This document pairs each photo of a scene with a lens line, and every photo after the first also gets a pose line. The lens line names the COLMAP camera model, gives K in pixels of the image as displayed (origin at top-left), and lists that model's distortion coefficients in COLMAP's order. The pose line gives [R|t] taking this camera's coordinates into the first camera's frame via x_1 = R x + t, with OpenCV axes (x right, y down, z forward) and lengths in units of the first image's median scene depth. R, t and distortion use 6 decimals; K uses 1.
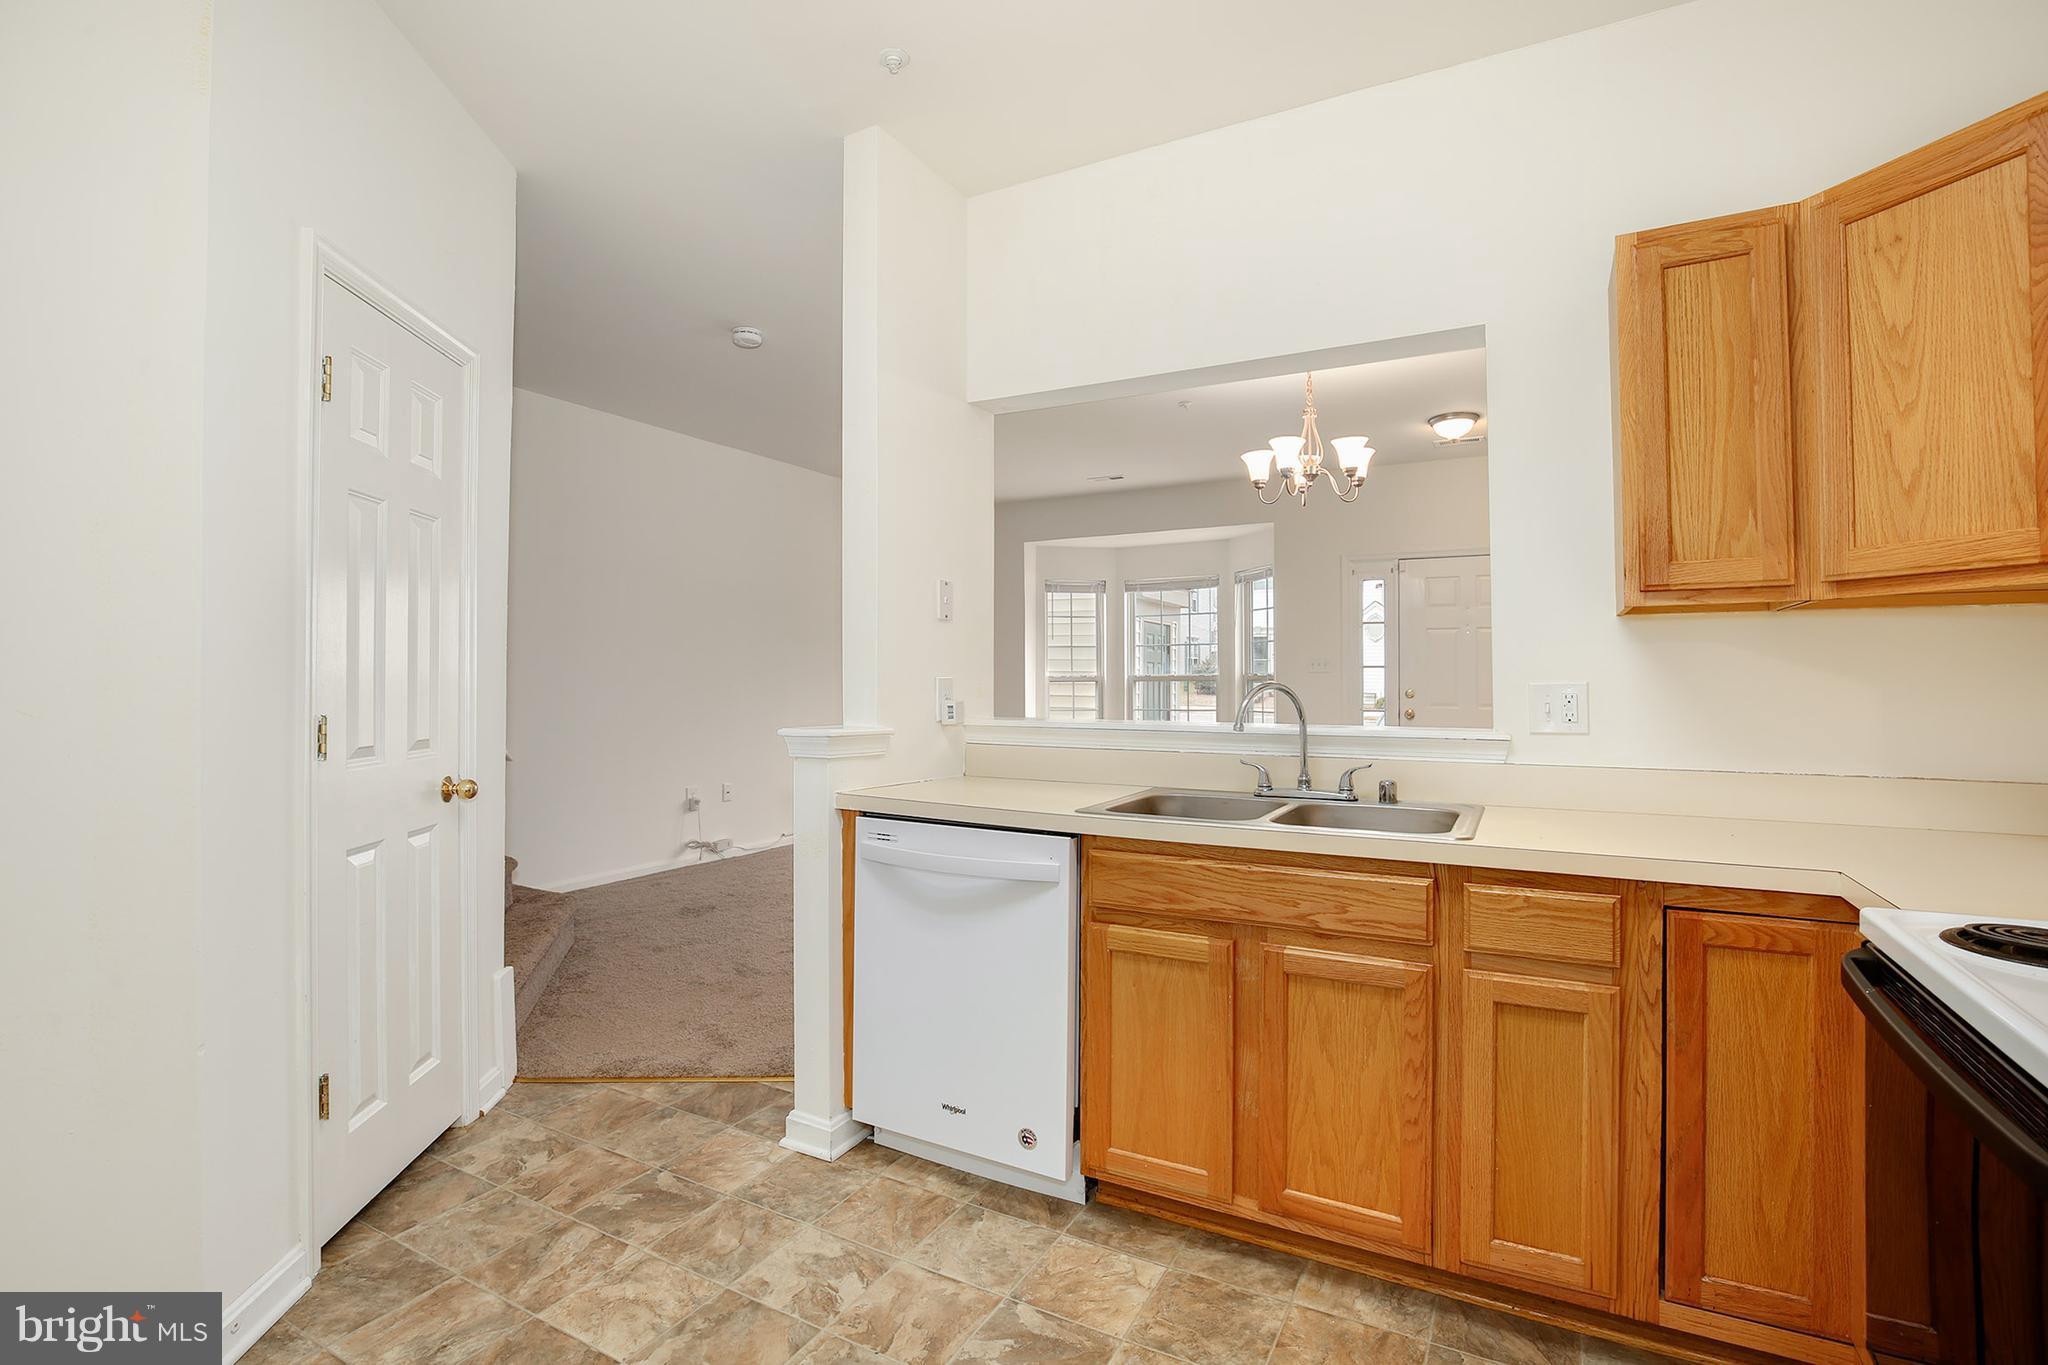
lens RADIAL K [[962.6, 0, 1029.5], [0, 962.6, 664.0], [0, 0, 1]] dist [-0.034465, 0.007395]
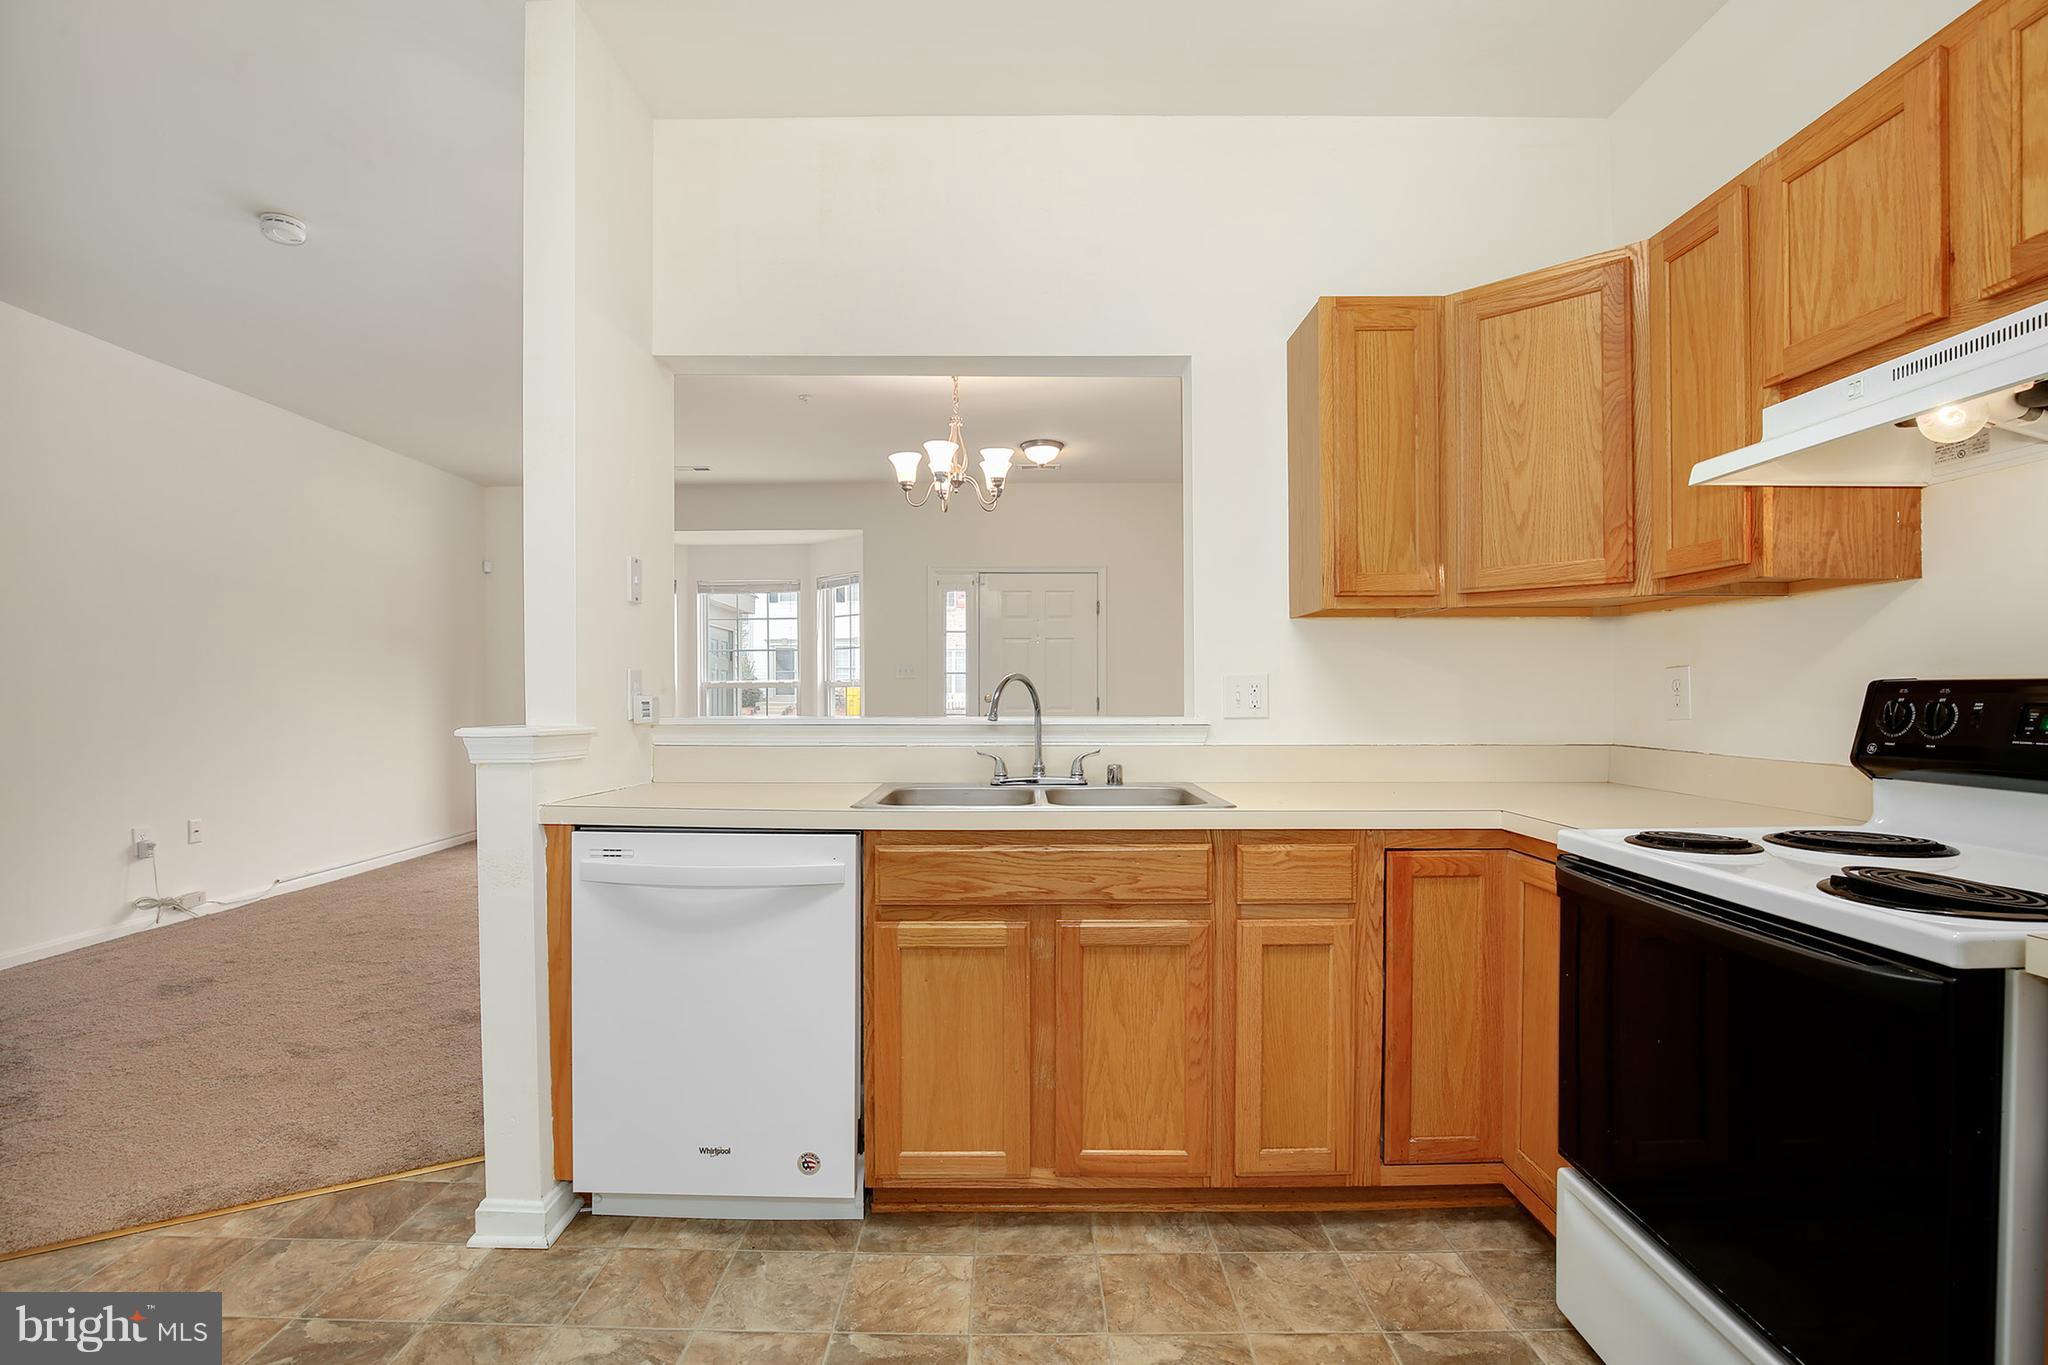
lens RADIAL K [[958.7, 0, 1020.4], [0, 958.7, 699.1], [0, 0, 1]] dist [-0.034719, 0.006994]
pose [[0.880174, -0.005855, 0.474615, -0.277790], [-0.004991, 0.999755, 0.021587, 0.029597], [-0.474625, -0.021369, 0.879929, 0.112841]]
